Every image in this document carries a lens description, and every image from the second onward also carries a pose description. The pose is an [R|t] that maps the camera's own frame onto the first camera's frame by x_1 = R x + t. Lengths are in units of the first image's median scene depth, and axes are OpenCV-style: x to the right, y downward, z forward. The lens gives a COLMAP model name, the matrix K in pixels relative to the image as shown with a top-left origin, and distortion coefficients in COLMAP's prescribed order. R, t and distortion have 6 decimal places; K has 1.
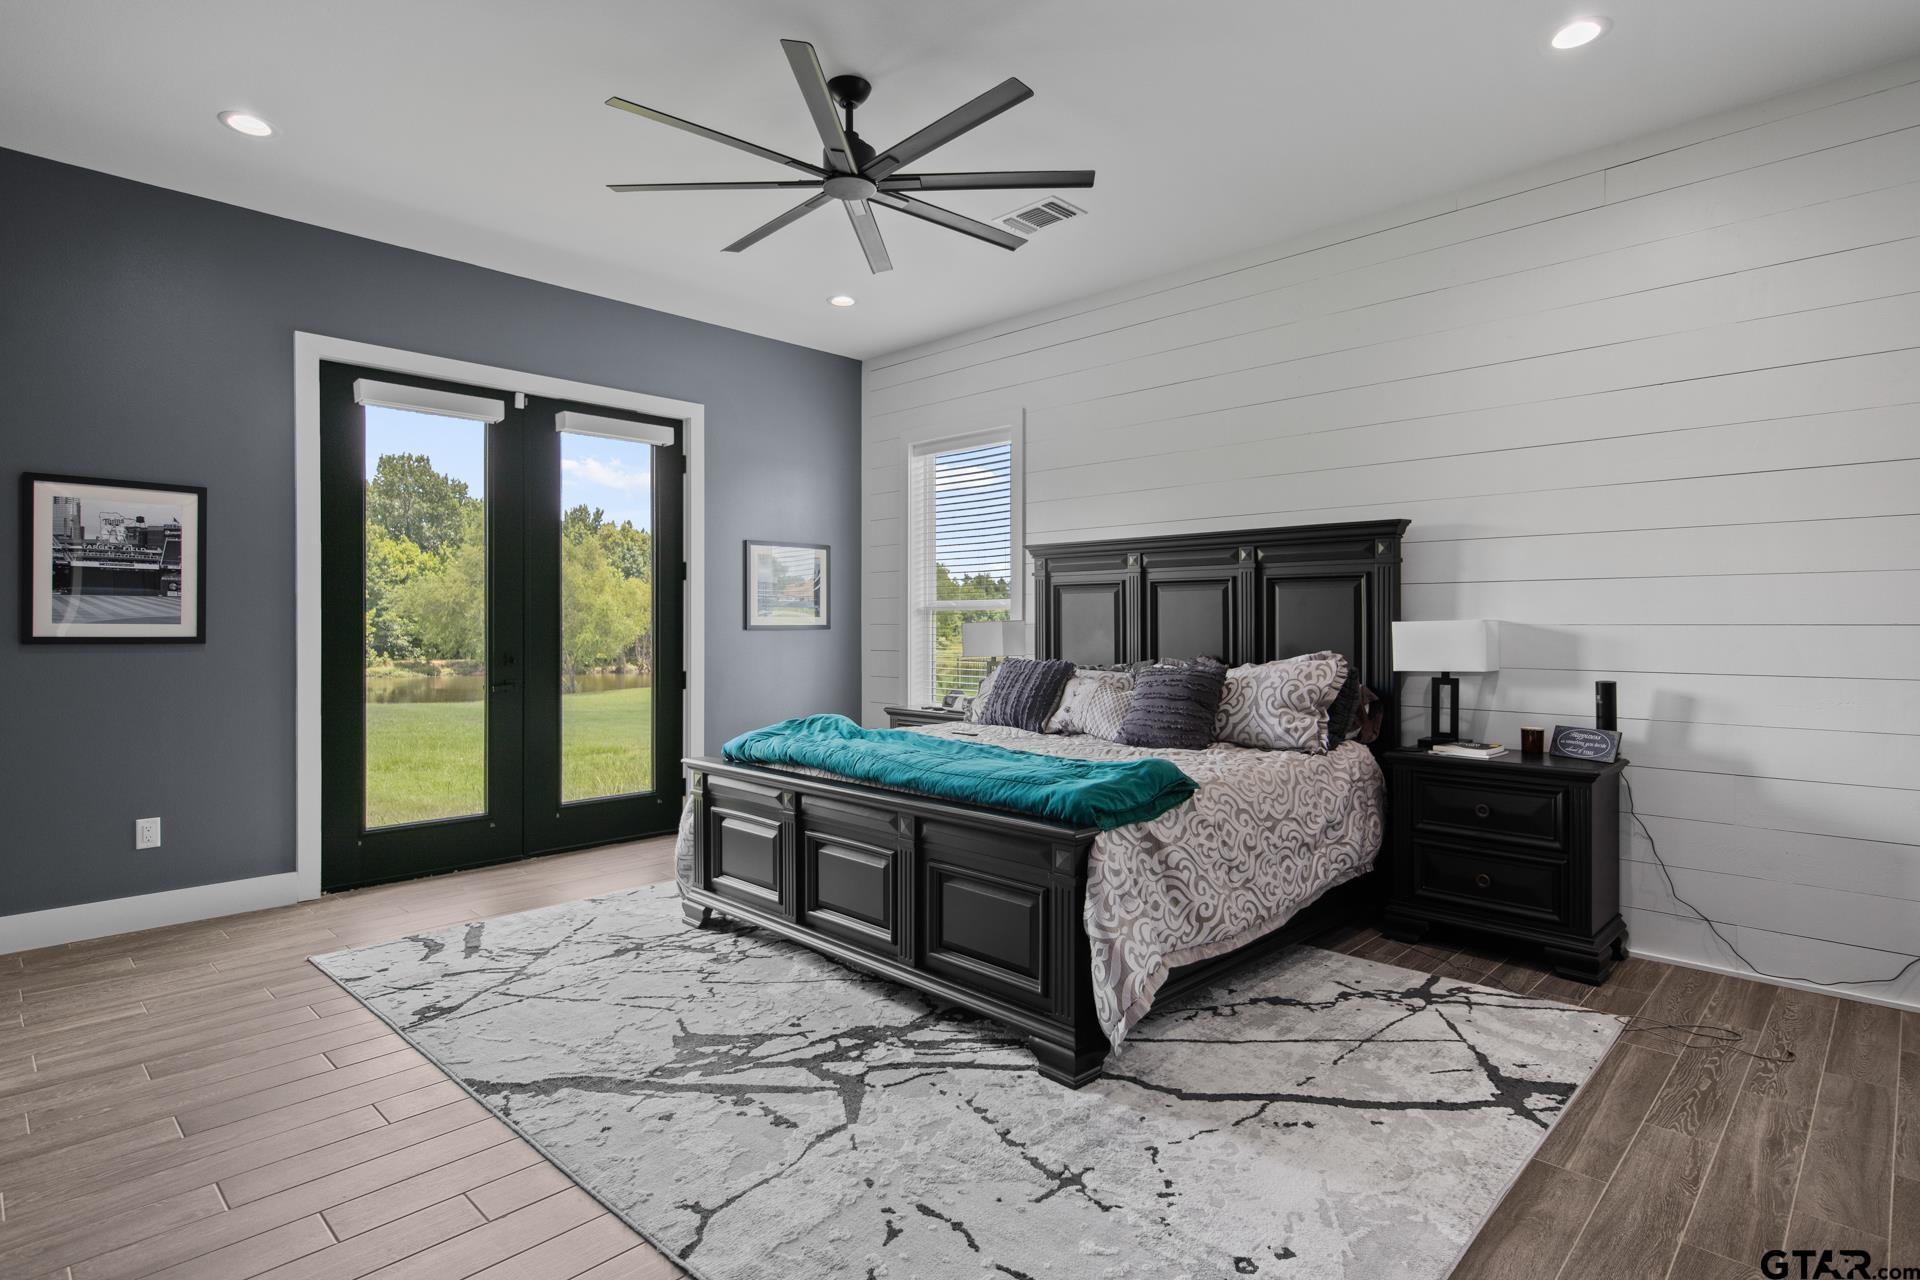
lens RADIAL K [[983.0, 0, 970.0], [0, 983.0, 638.8], [0, 0, 1]] dist [0.011353, -0.000253]
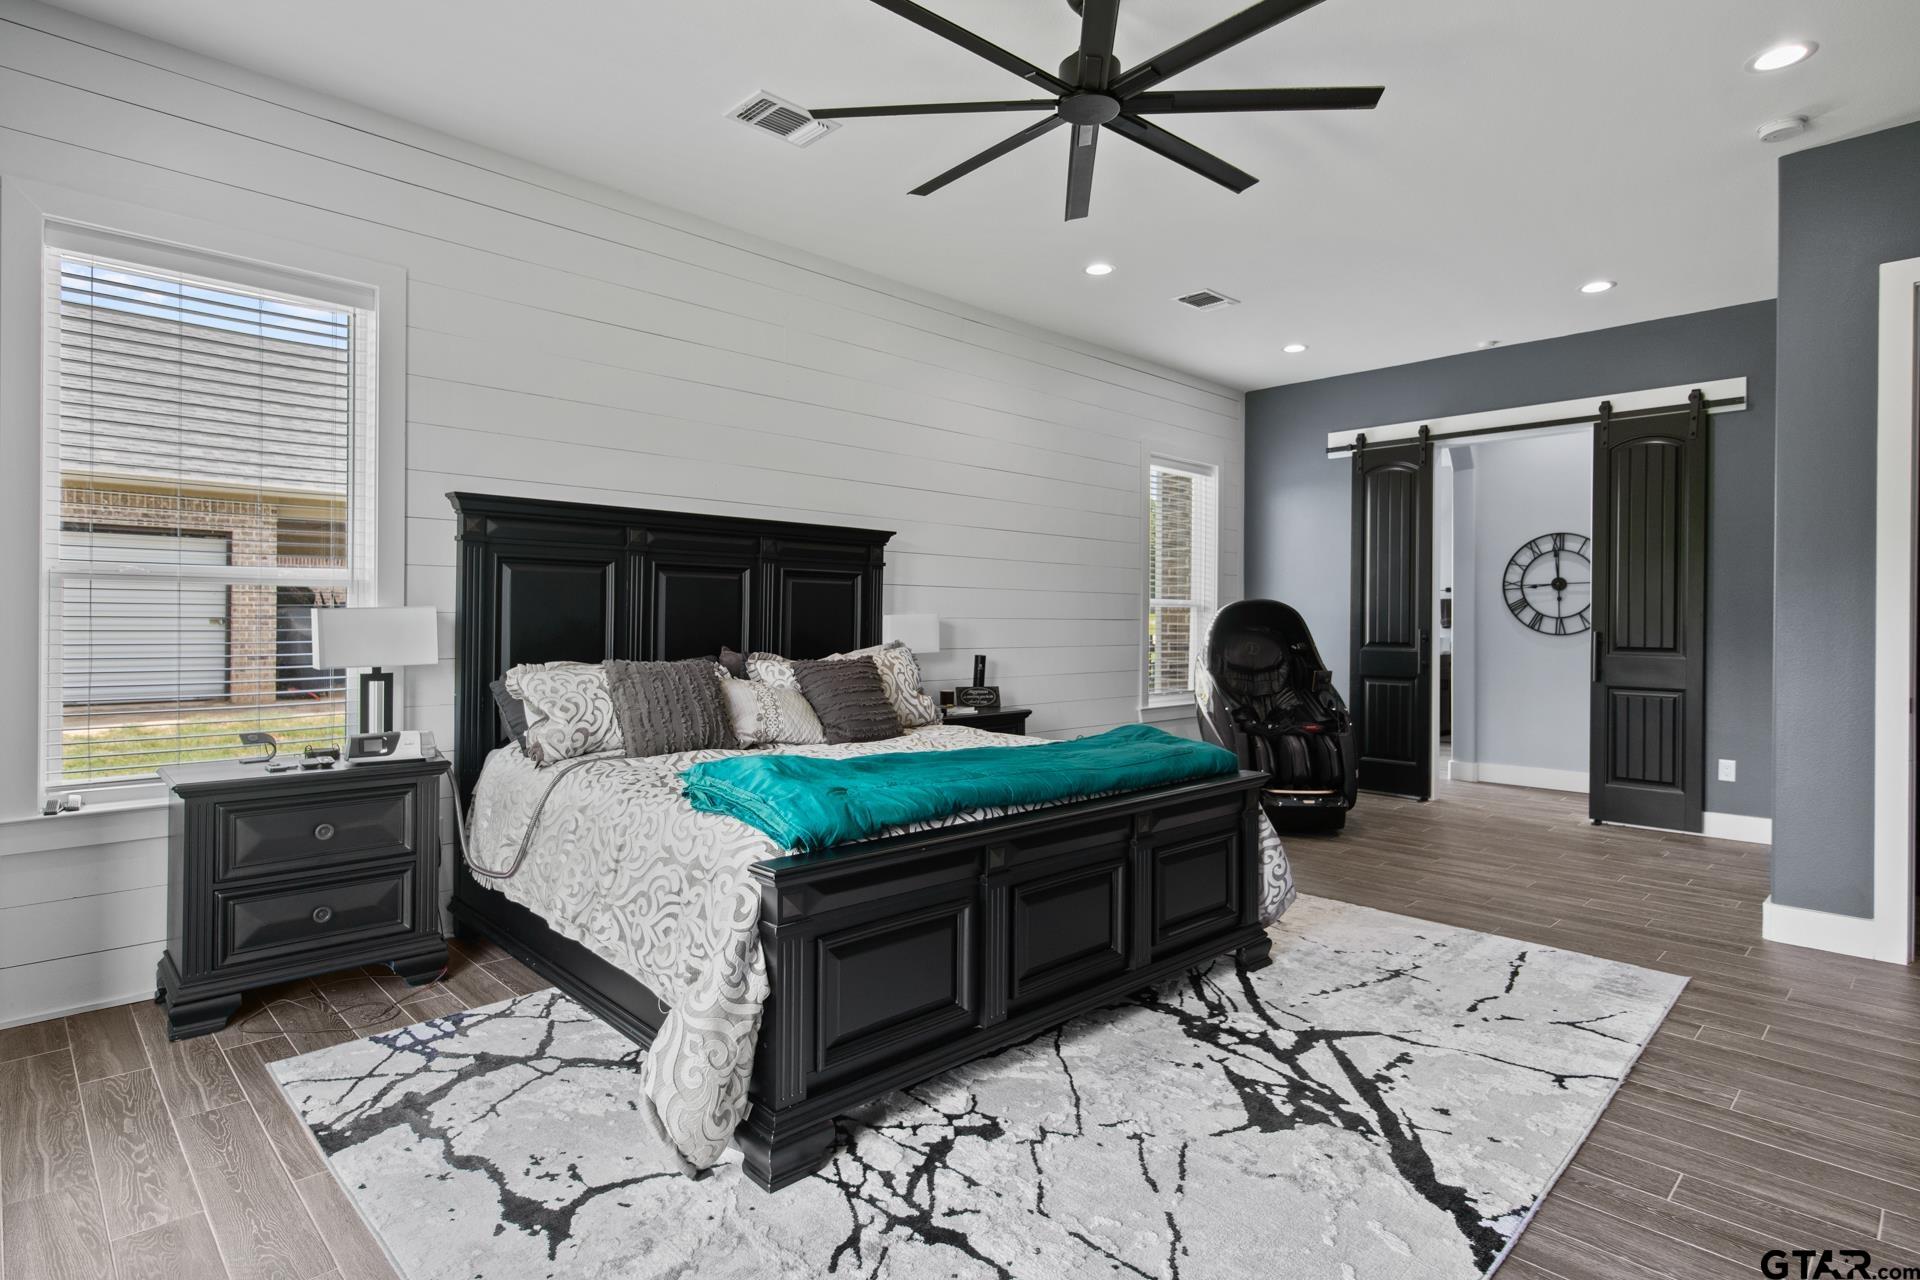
lens RADIAL K [[983.0, 0, 962.0], [0, 983.0, 621.7], [0, 0, 1]] dist [0.011353, -0.000253]
pose [[0.027103, -0.000155, 0.999633, -1.150545], [0.006724, 0.999977, -0.000028, -0.011507], [-0.999610, 0.006723, 0.027103, 1.270499]]
